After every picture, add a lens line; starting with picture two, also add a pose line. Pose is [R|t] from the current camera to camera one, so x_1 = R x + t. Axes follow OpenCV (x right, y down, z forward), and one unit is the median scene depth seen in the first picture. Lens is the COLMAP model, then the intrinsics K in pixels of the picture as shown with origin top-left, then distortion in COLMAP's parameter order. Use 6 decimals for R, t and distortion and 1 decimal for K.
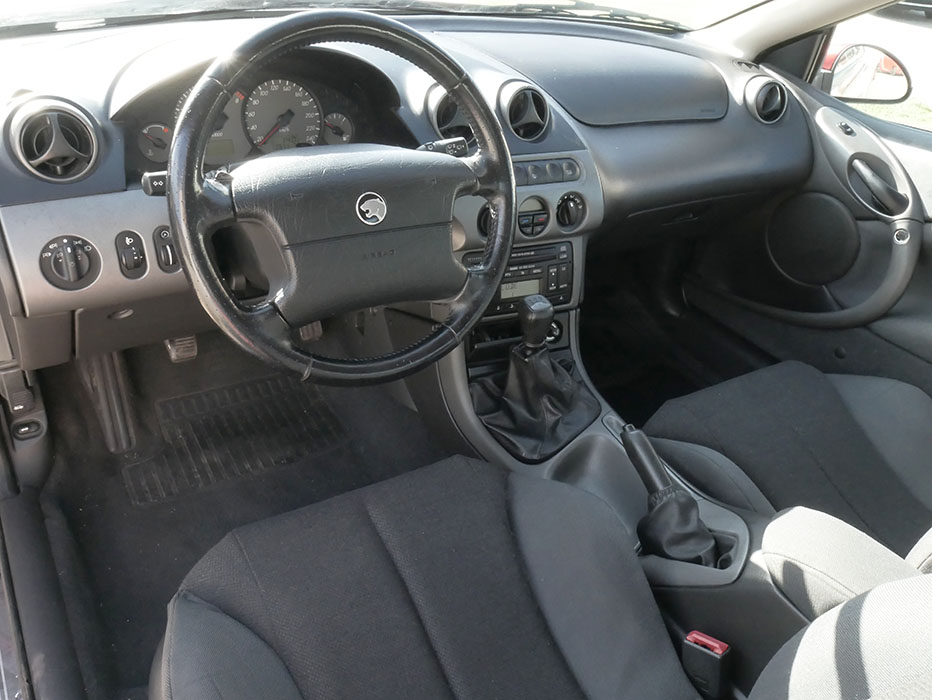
lens RADIAL K [[735.2, 0, 466.0], [0, 735.2, 350.0], [0, 0, 1]] dist [-0.065678, -0.000345]
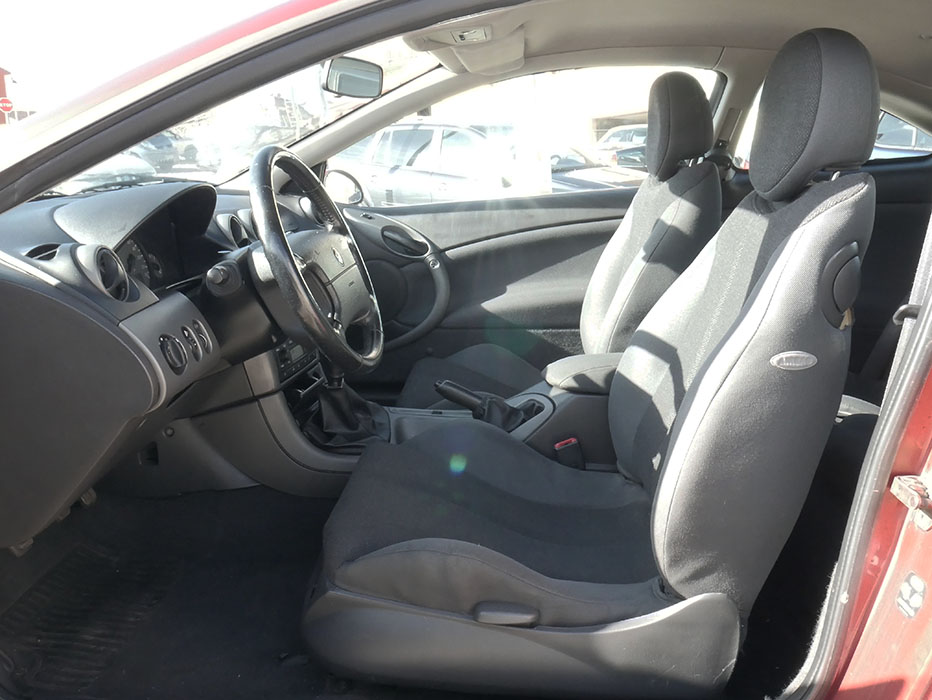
lens RADIAL K [[735.2, 0, 466.0], [0, 735.2, 350.0], [0, 0, 1]] dist [-0.065678, -0.000345]
pose [[0.600949, -0.312213, 0.735787, -0.540570], [0.478154, 0.878093, -0.017932, 0.062207], [-0.640491, 0.362596, 0.676975, -0.071811]]
